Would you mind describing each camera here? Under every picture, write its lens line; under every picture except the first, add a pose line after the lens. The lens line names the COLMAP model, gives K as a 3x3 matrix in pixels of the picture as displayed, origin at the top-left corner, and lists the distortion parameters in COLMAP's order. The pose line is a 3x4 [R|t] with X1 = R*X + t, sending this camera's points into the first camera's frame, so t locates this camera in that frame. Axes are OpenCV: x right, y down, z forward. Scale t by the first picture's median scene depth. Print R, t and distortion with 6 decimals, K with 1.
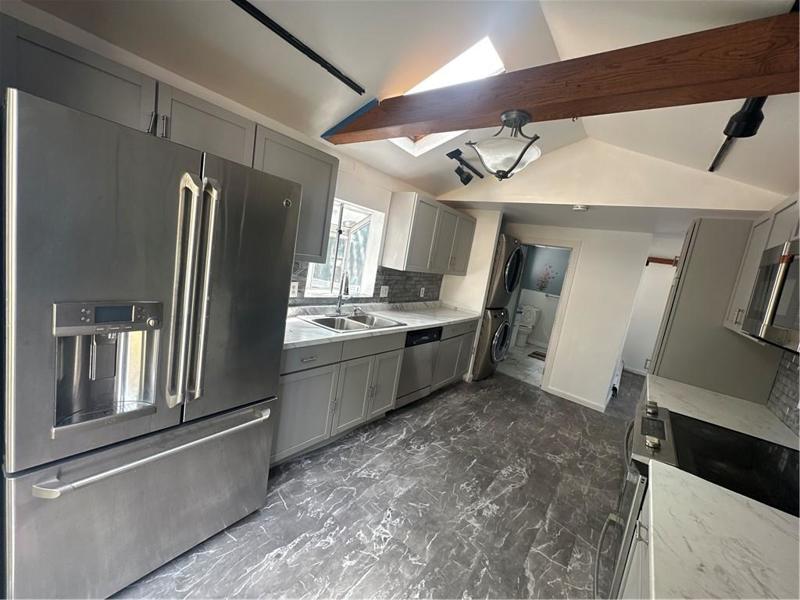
lens RADIAL K [[320.9, 0, 400.0], [0, 320.9, 300.0], [0, 0, 1]] dist [-0.000206, -0.000010]
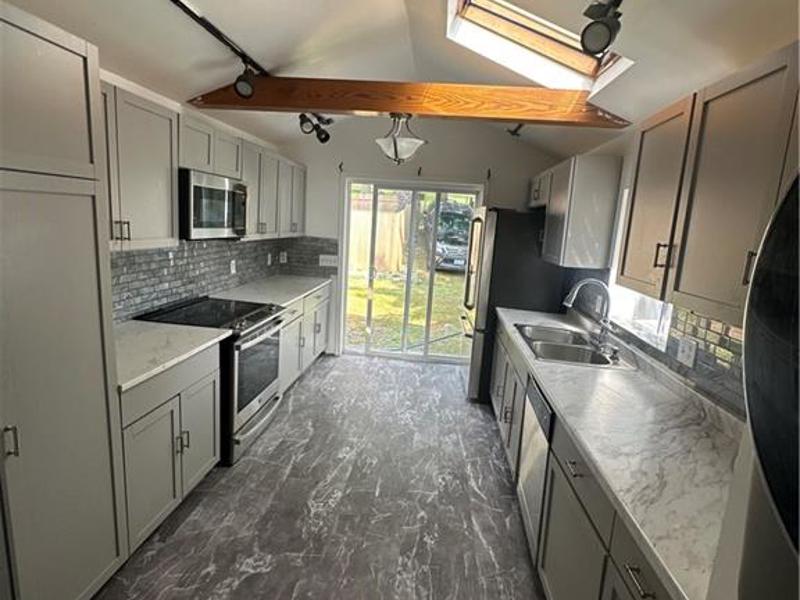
lens RADIAL K [[421.2, 0, 400.0], [0, 421.2, 300.0], [0, 0, 1]] dist [-0.002659, 0.001411]
pose [[-0.822306, -0.109694, -0.558373, 0.784330], [-0.271187, 0.938193, 0.215062, -0.144663], [0.500270, 0.328270, -0.801229, 1.661359]]
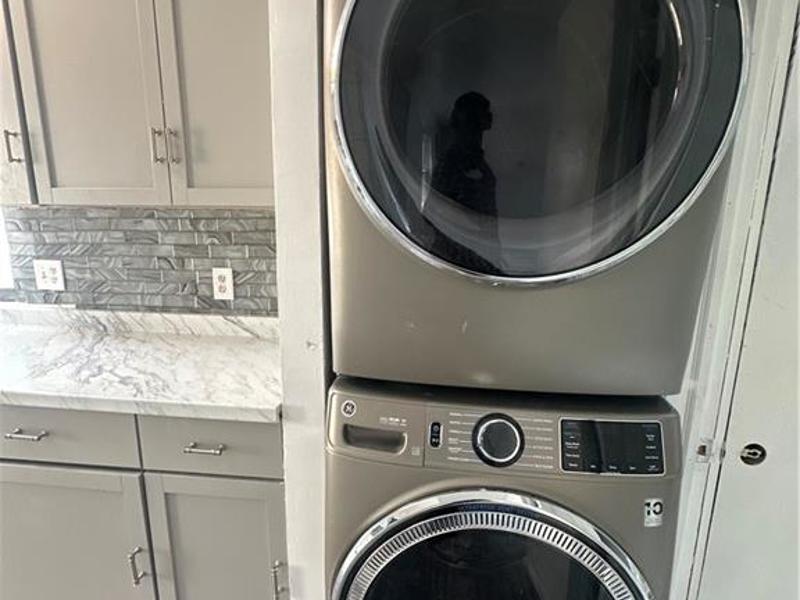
lens RADIAL K [[421.2, 0, 400.0], [0, 421.2, 300.0], [0, 0, 1]] dist [-0.002659, 0.001411]
pose [[0.503601, 0.008036, -0.863899, 0.788229], [-0.061135, 0.997781, -0.026356, -0.013243], [0.861771, 0.066088, 0.502975, 1.491536]]
